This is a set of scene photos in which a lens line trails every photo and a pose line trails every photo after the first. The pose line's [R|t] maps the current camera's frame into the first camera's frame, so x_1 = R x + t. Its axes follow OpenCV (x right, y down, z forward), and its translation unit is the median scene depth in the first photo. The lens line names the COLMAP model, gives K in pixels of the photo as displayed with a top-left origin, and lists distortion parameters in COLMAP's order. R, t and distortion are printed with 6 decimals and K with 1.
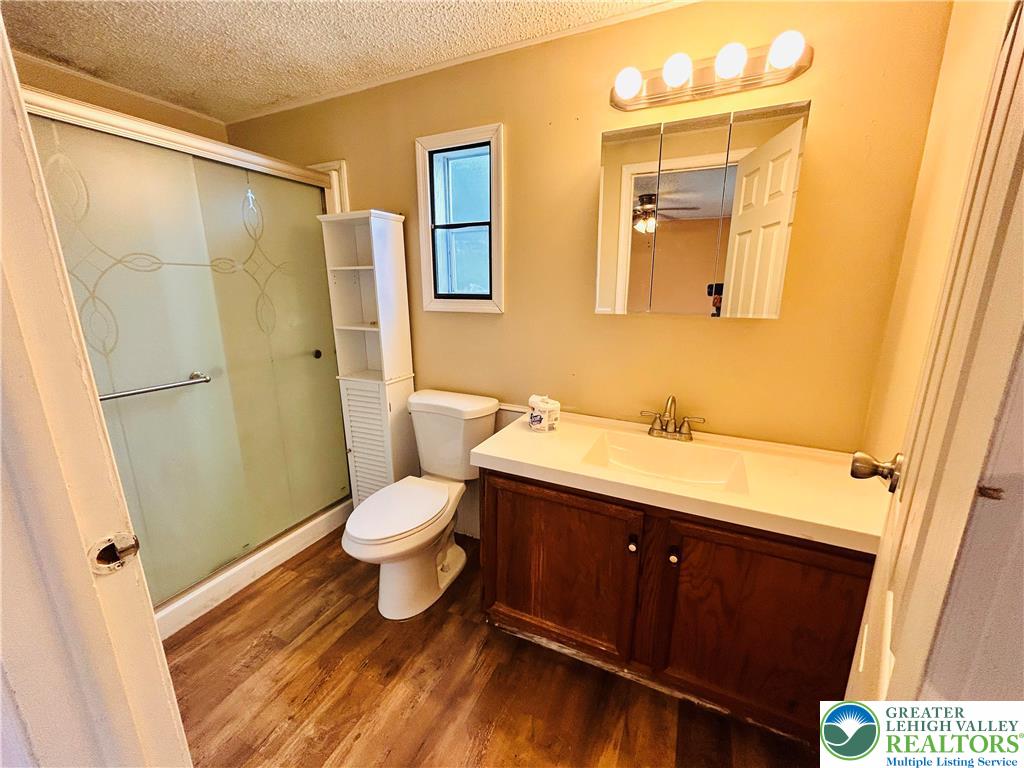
lens RADIAL K [[410.1, 0, 509.6], [0, 410.1, 384.6], [0, 0, 1]] dist [-0.000827, 0.001206]
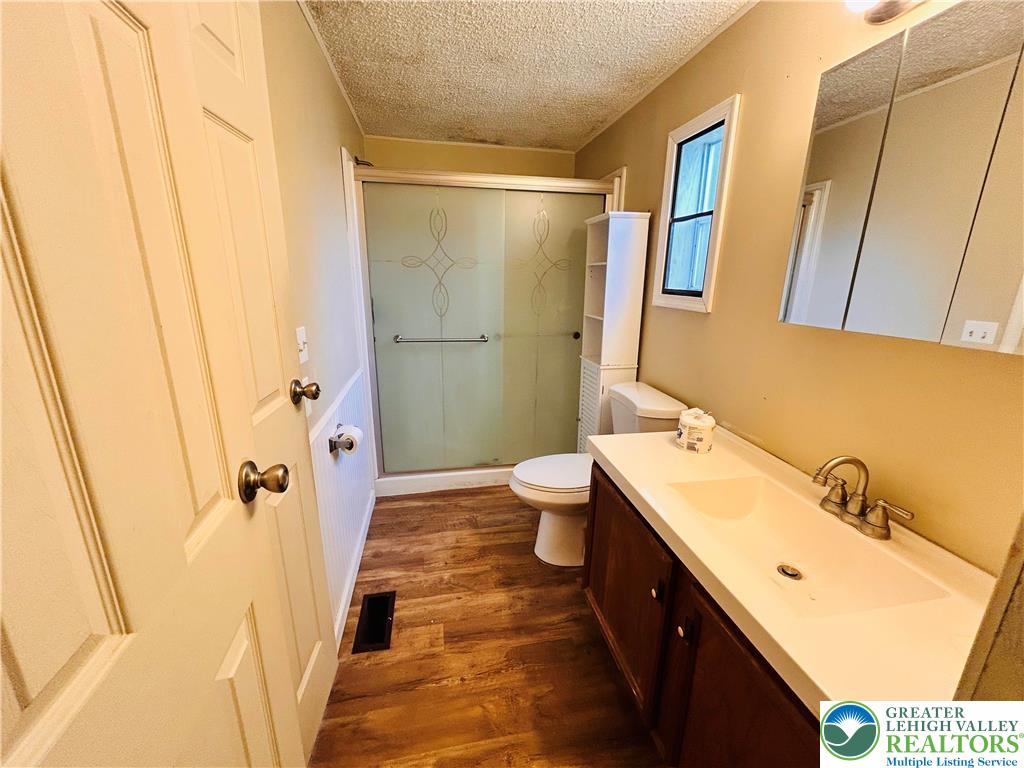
lens RADIAL K [[410.1, 0, 509.5], [0, 410.1, 383.8], [0, 0, 1]] dist [-0.000827, 0.001206]
pose [[0.590553, 0.215935, -0.777573, 0.493150], [-0.202349, 0.972377, 0.116351, -0.046277], [0.781218, 0.088630, 0.617935, 0.140615]]
